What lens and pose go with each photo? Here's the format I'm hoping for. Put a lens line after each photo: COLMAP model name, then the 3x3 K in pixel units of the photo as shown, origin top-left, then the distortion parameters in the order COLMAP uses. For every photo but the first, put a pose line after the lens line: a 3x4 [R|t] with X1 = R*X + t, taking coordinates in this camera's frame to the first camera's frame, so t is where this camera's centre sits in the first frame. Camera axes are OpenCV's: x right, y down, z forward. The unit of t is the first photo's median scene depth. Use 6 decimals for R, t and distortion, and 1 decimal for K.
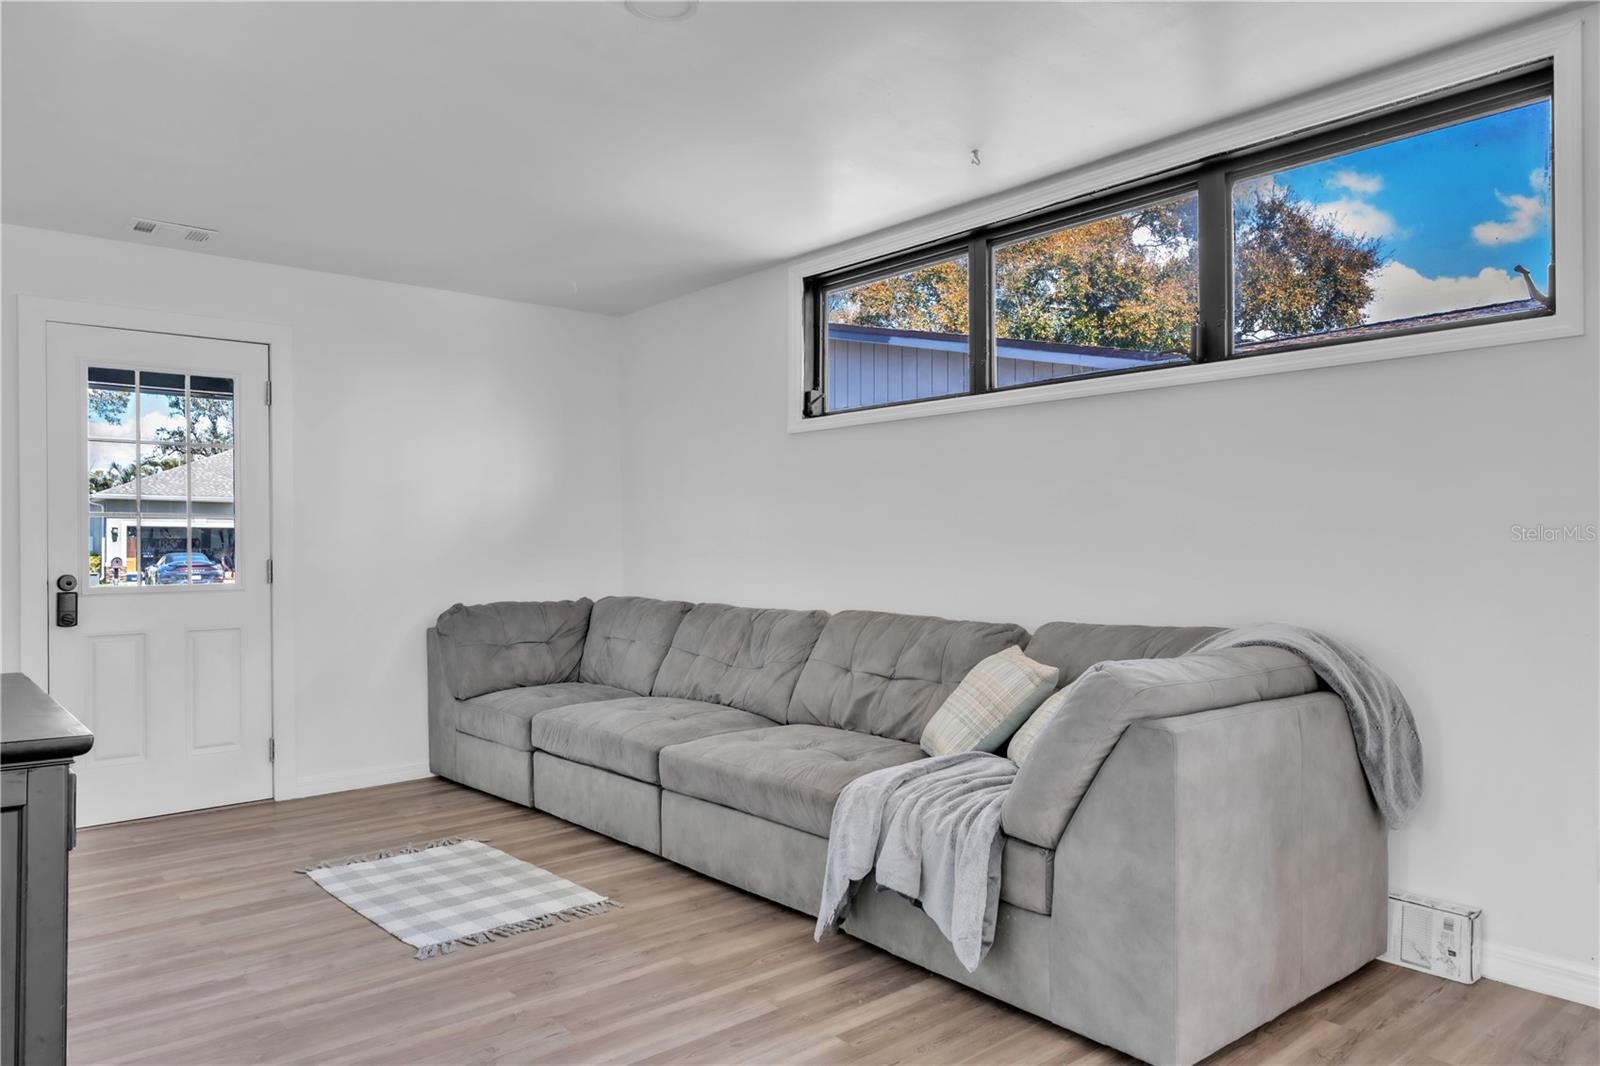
lens RADIAL K [[1090.9, 0, 809.6], [0, 1090.9, 534.6], [0, 0, 1]] dist [-0.008307, -0.001602]
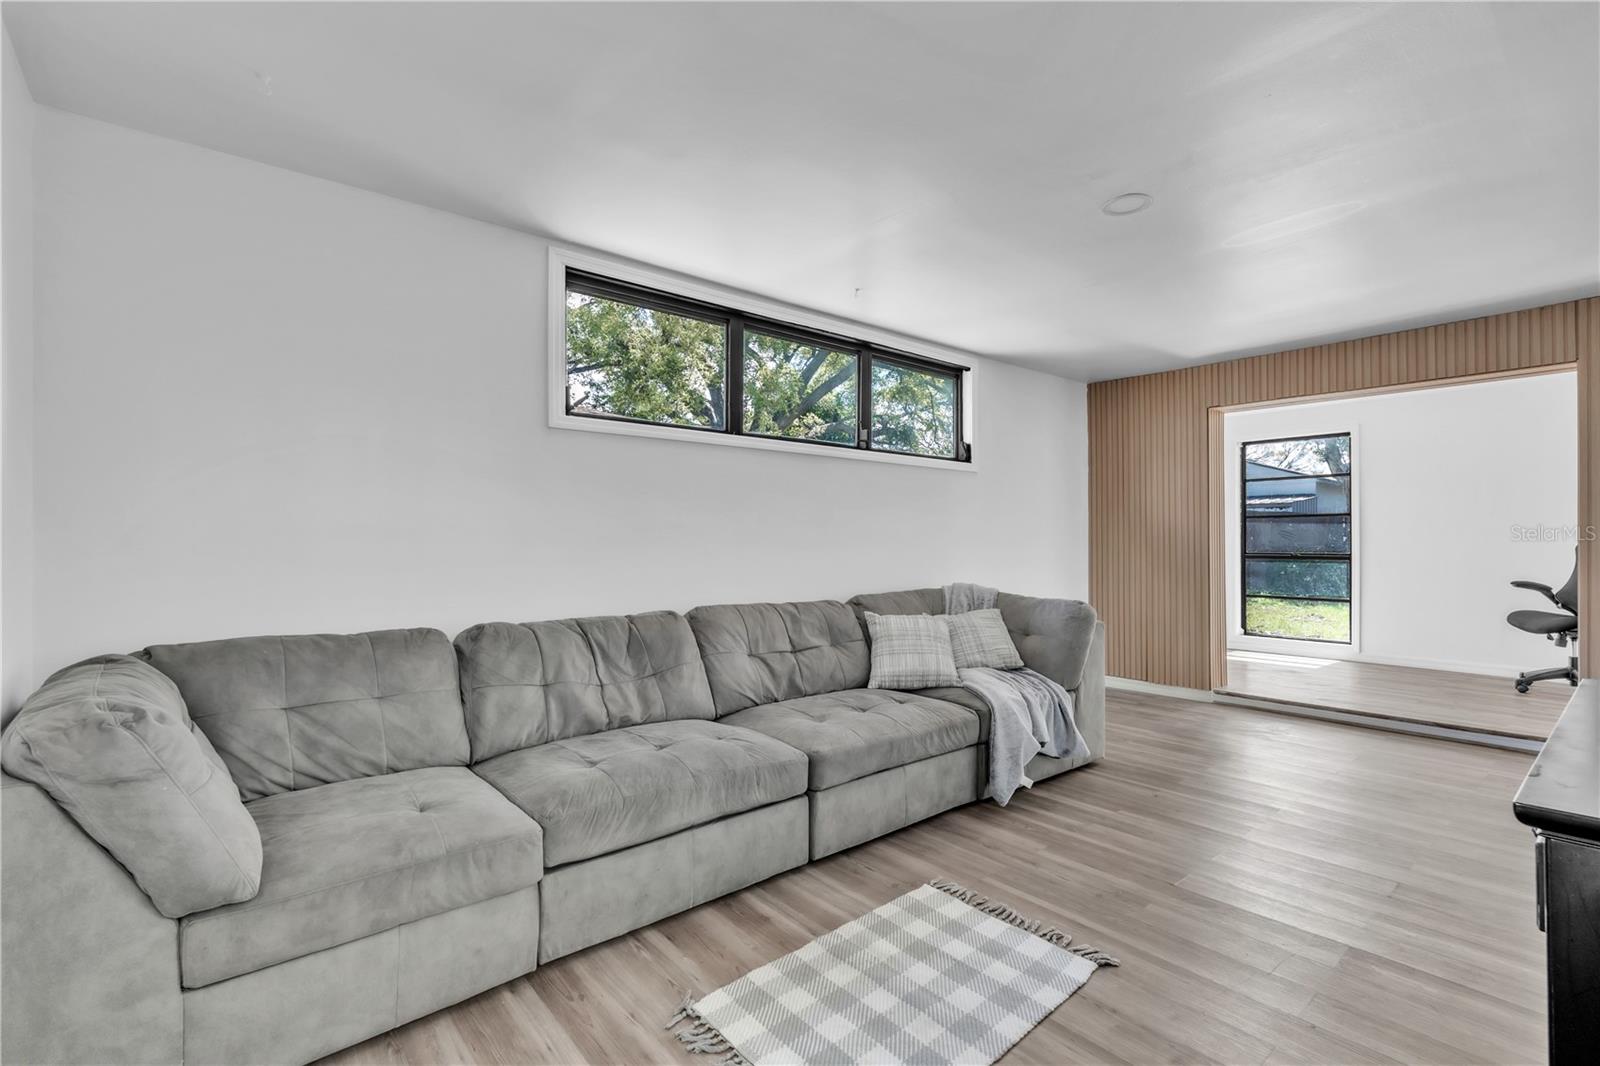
lens RADIAL K [[721.1, 0, 811.8], [0, 721.1, 534.4], [0, 0, 1]] dist [-0.001456, -0.000414]
pose [[0.006554, 0.011762, 0.999909, -0.850373], [-0.005055, 0.999918, -0.011729, 0.001827], [-0.999966, -0.004977, 0.006613, 1.055969]]
